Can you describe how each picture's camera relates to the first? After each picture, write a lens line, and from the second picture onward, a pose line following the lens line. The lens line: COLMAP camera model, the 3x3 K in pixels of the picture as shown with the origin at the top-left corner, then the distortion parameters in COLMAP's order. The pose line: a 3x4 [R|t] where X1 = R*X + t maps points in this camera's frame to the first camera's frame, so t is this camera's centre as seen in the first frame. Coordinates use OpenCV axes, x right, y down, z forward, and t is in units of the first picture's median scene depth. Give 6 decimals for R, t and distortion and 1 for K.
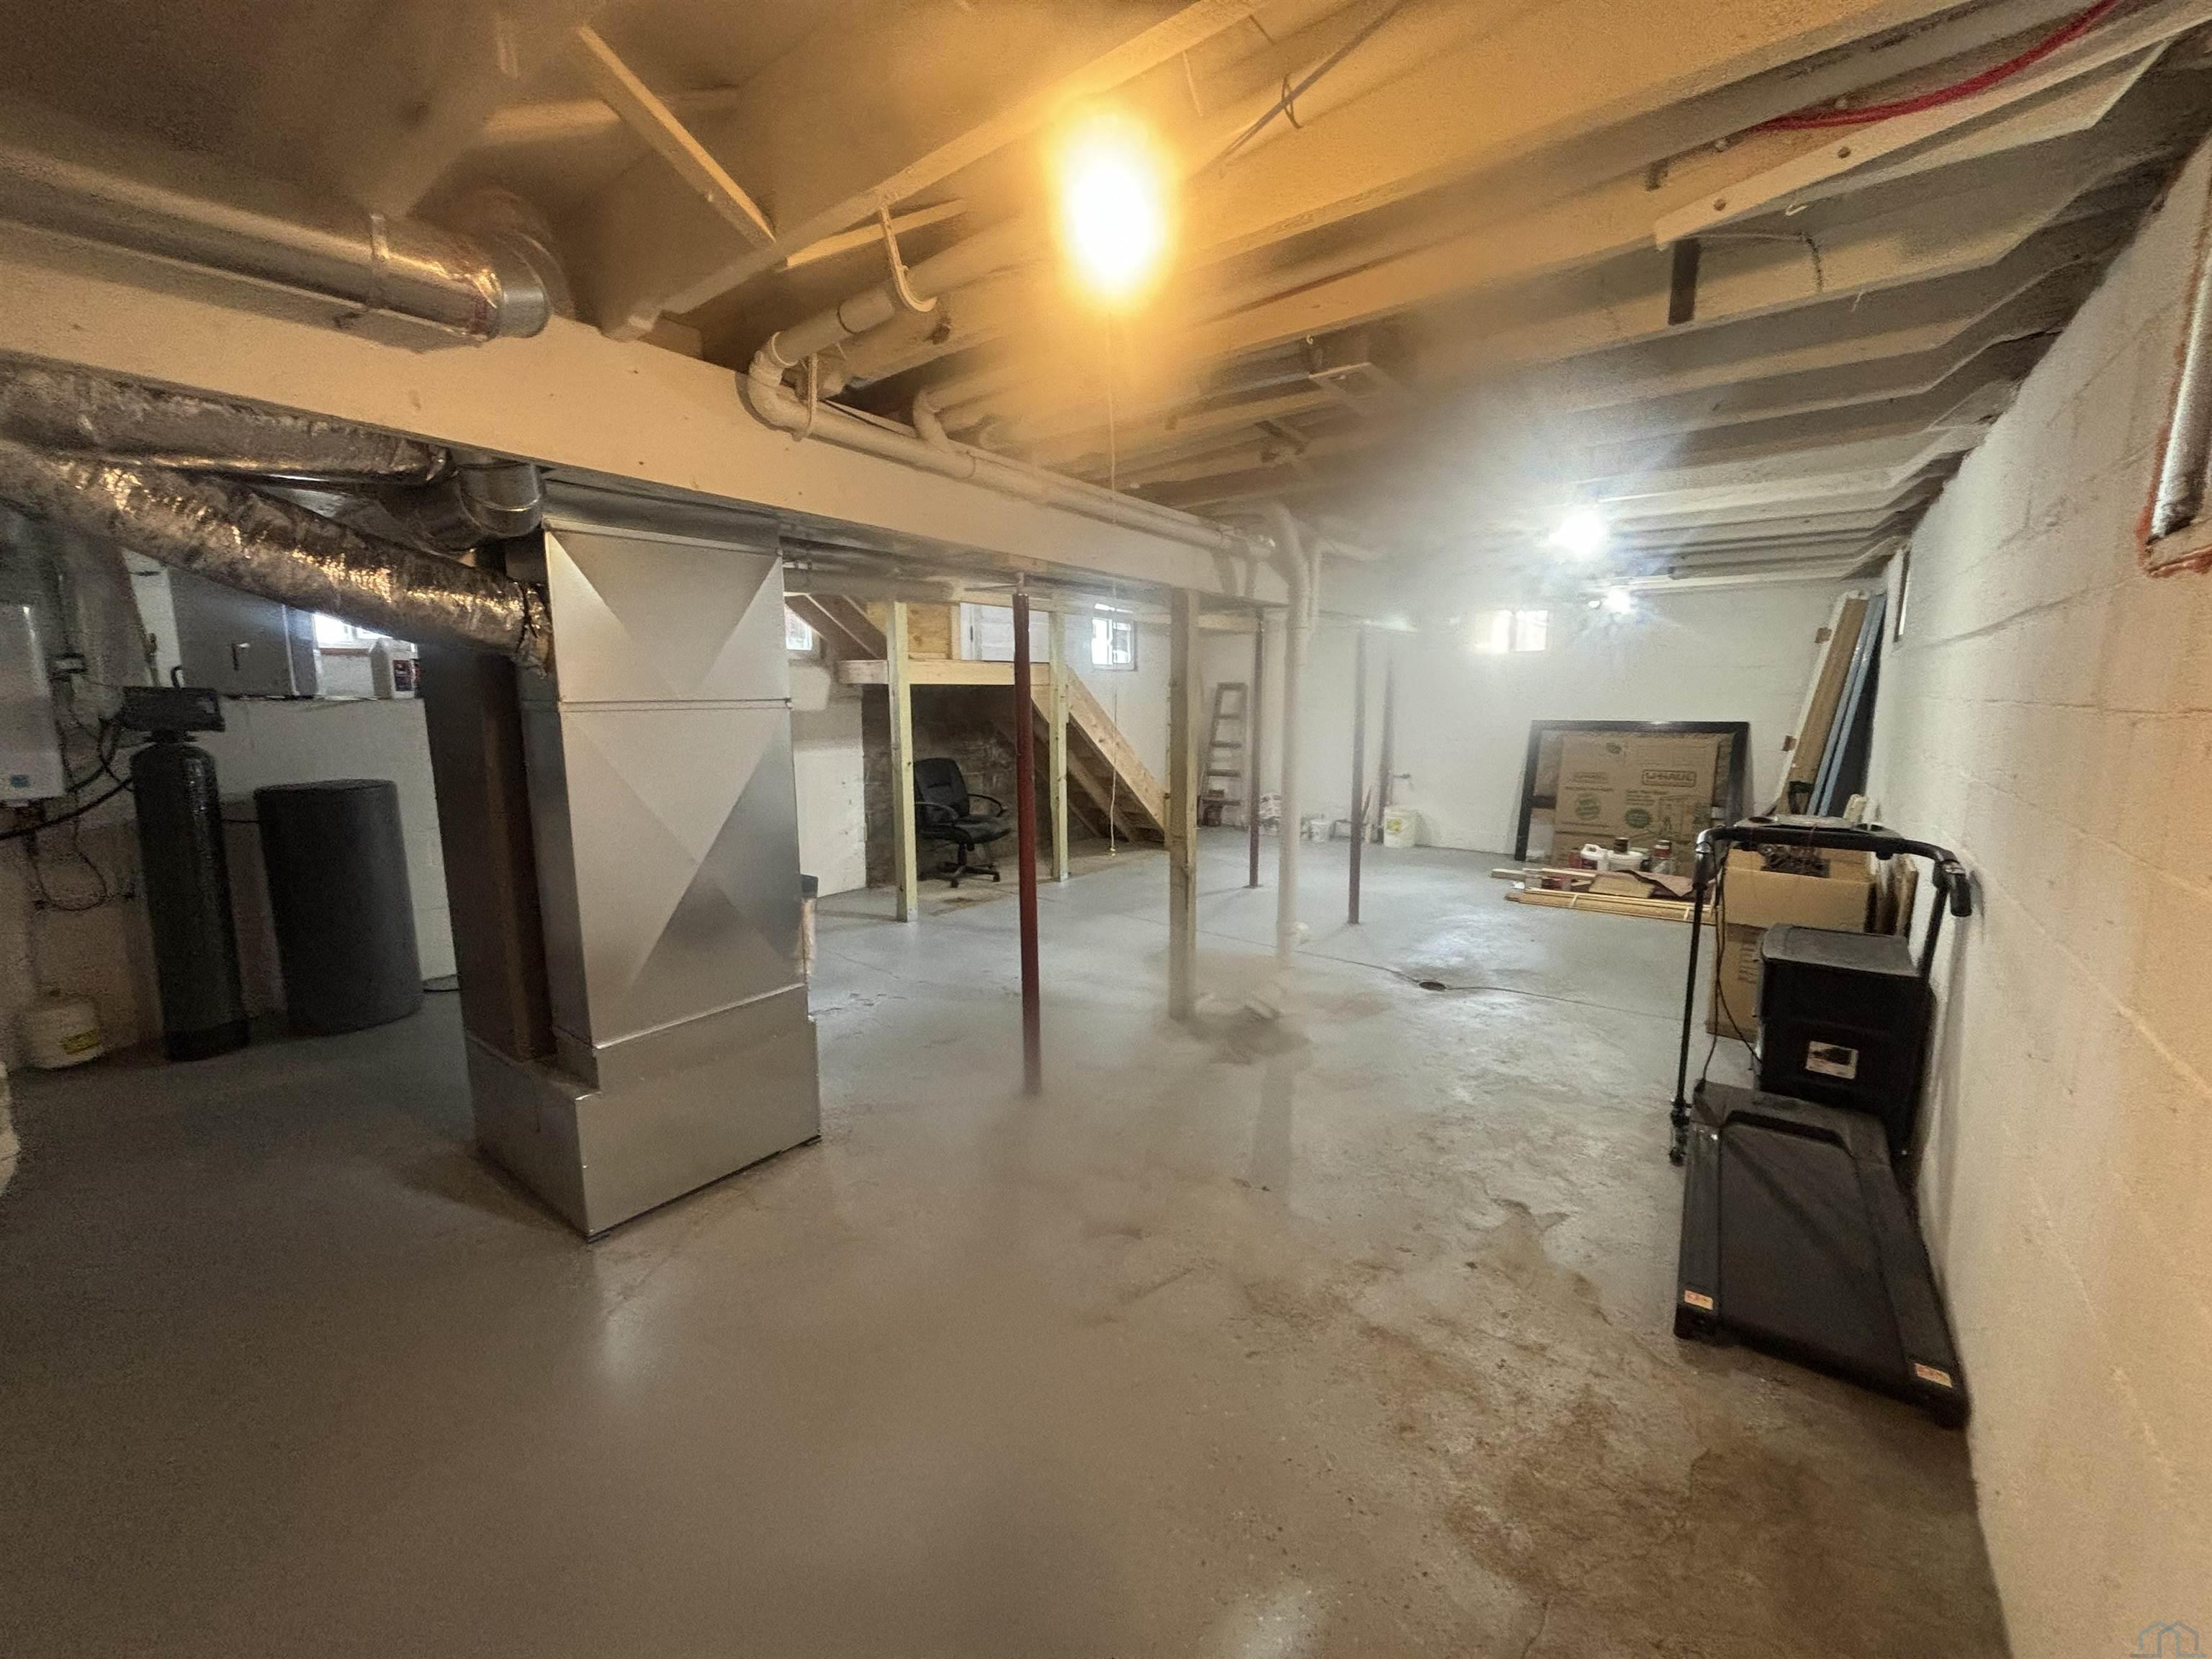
lens RADIAL K [[909.3, 0, 1113.0], [0, 909.3, 839.9], [0, 0, 1]] dist [0.002029, 0.000310]
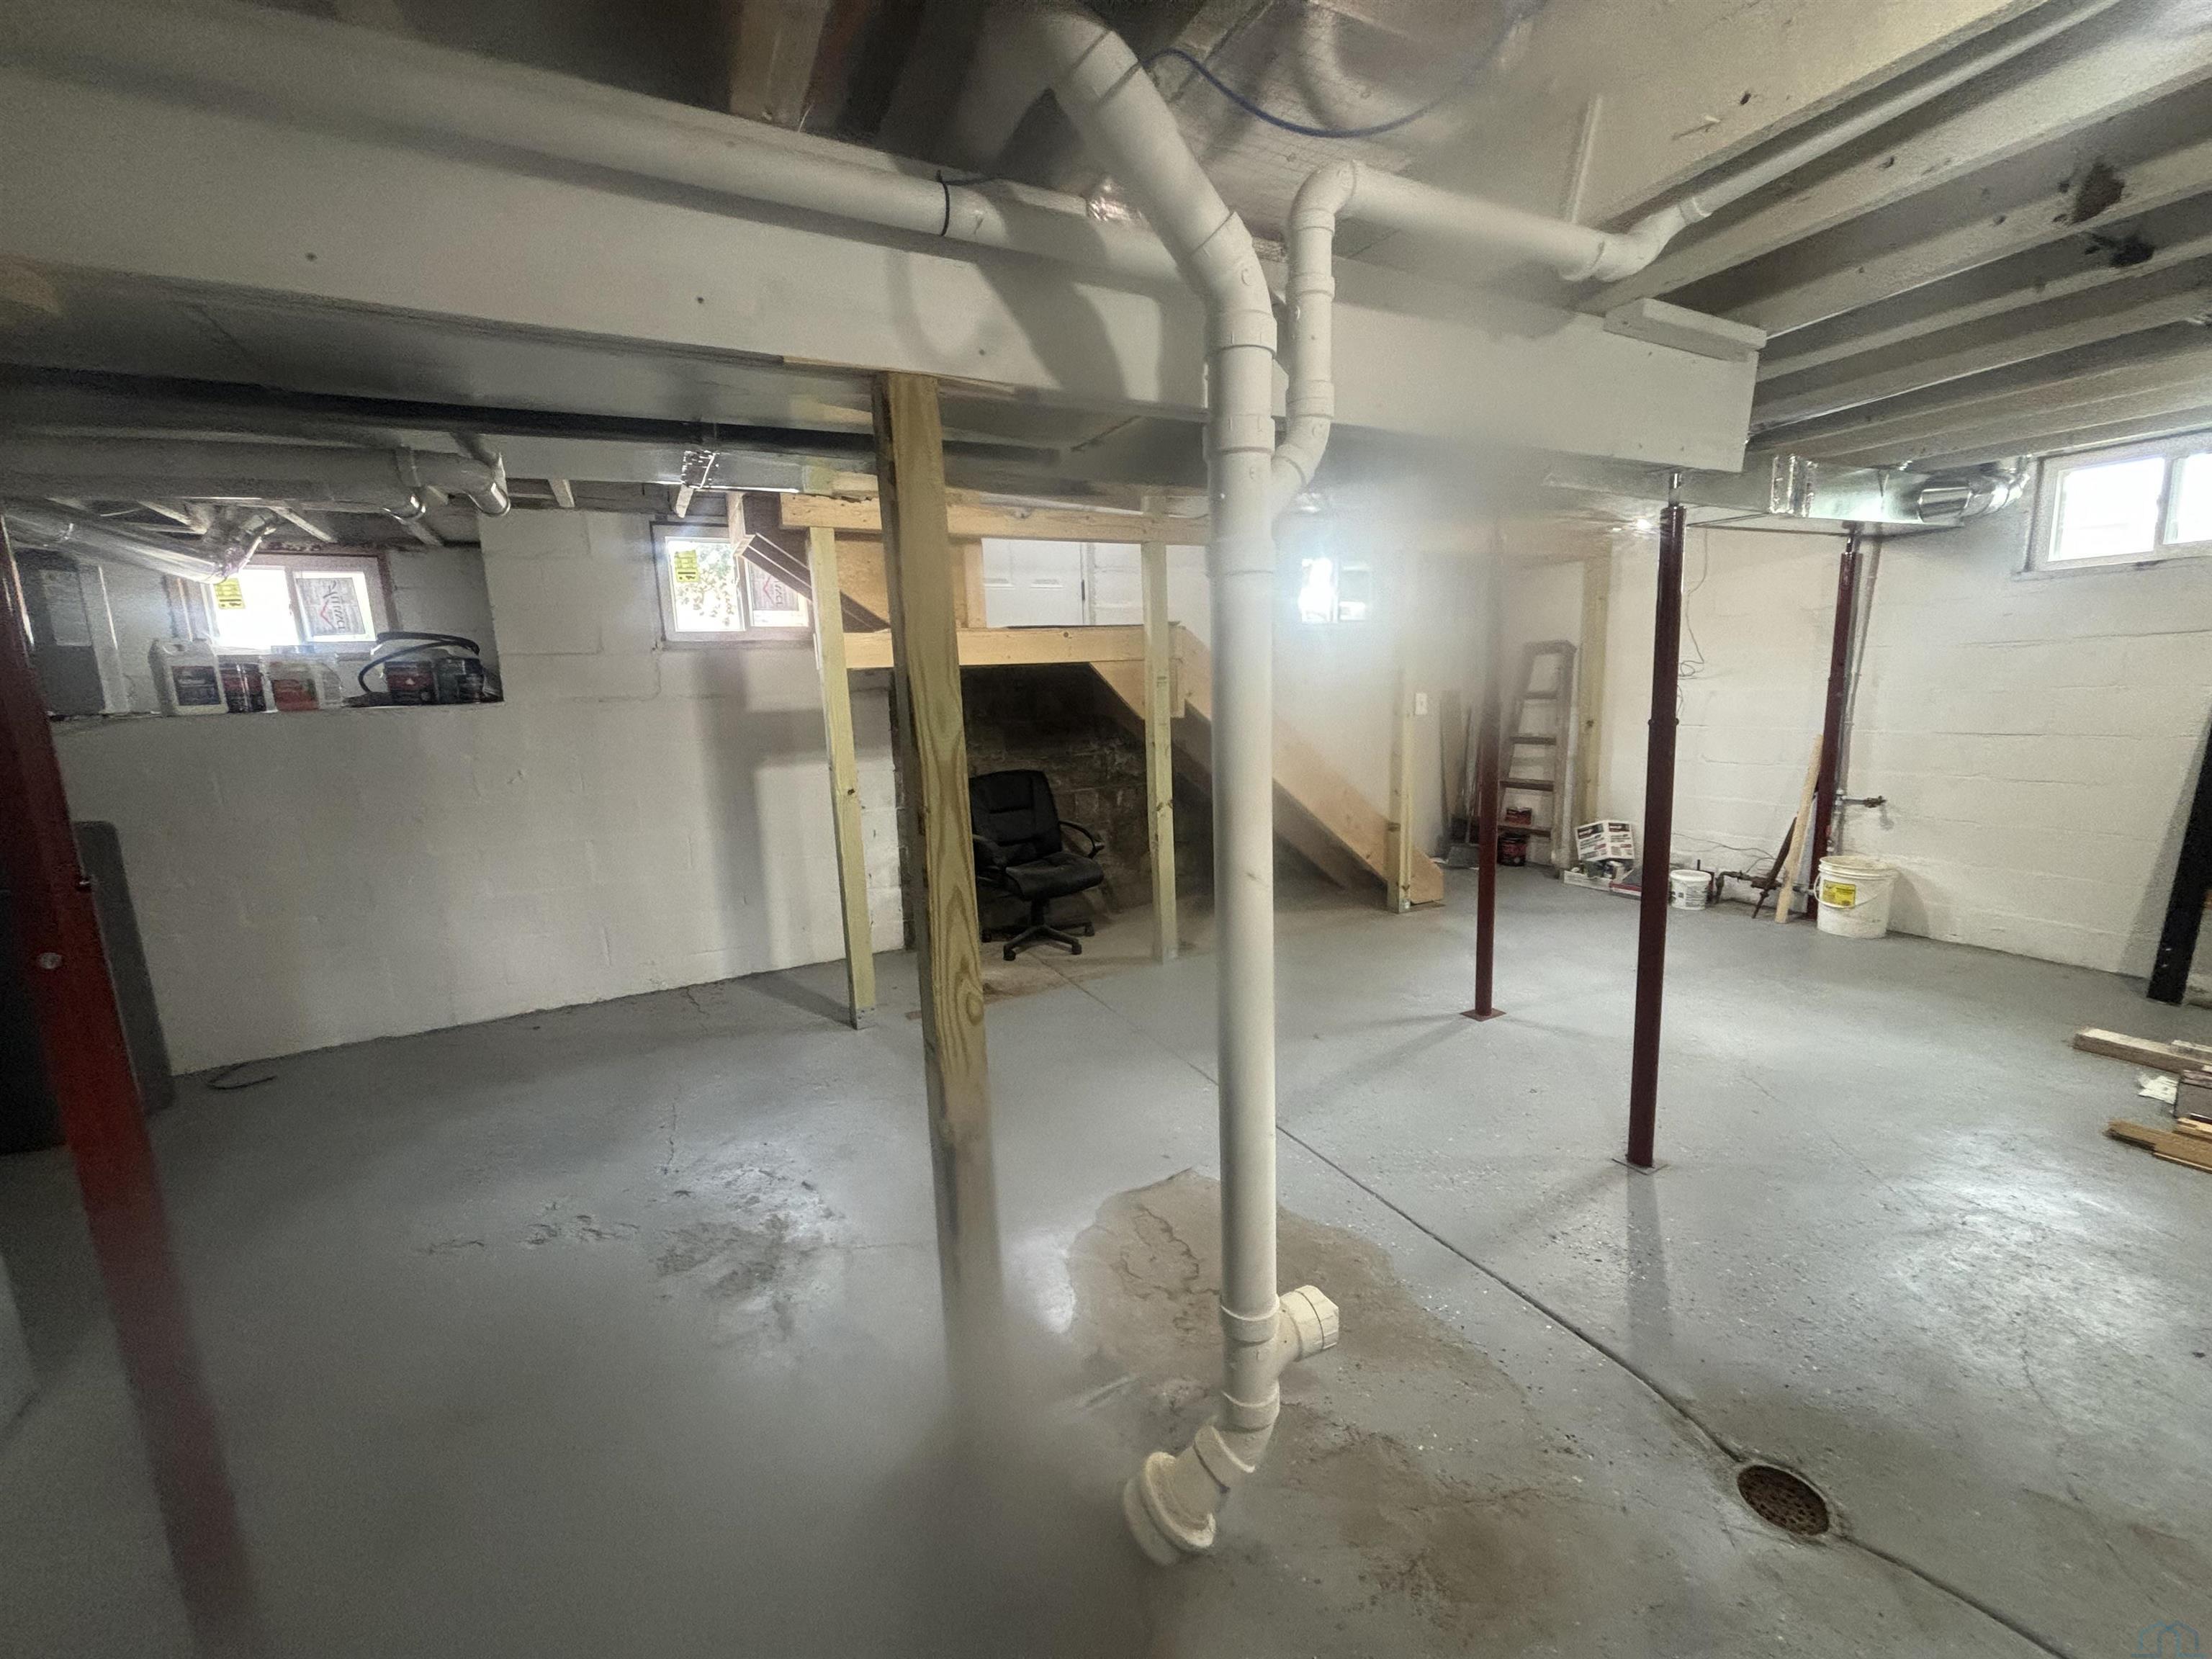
lens RADIAL K [[909.3, 0, 1113.0], [0, 909.3, 839.9], [0, 0, 1]] dist [0.002029, 0.000310]
pose [[0.905314, 0.041253, -0.422734, 0.161395], [-0.030897, 0.999032, 0.031323, -0.055957], [0.423617, -0.015296, 0.905712, 0.367219]]
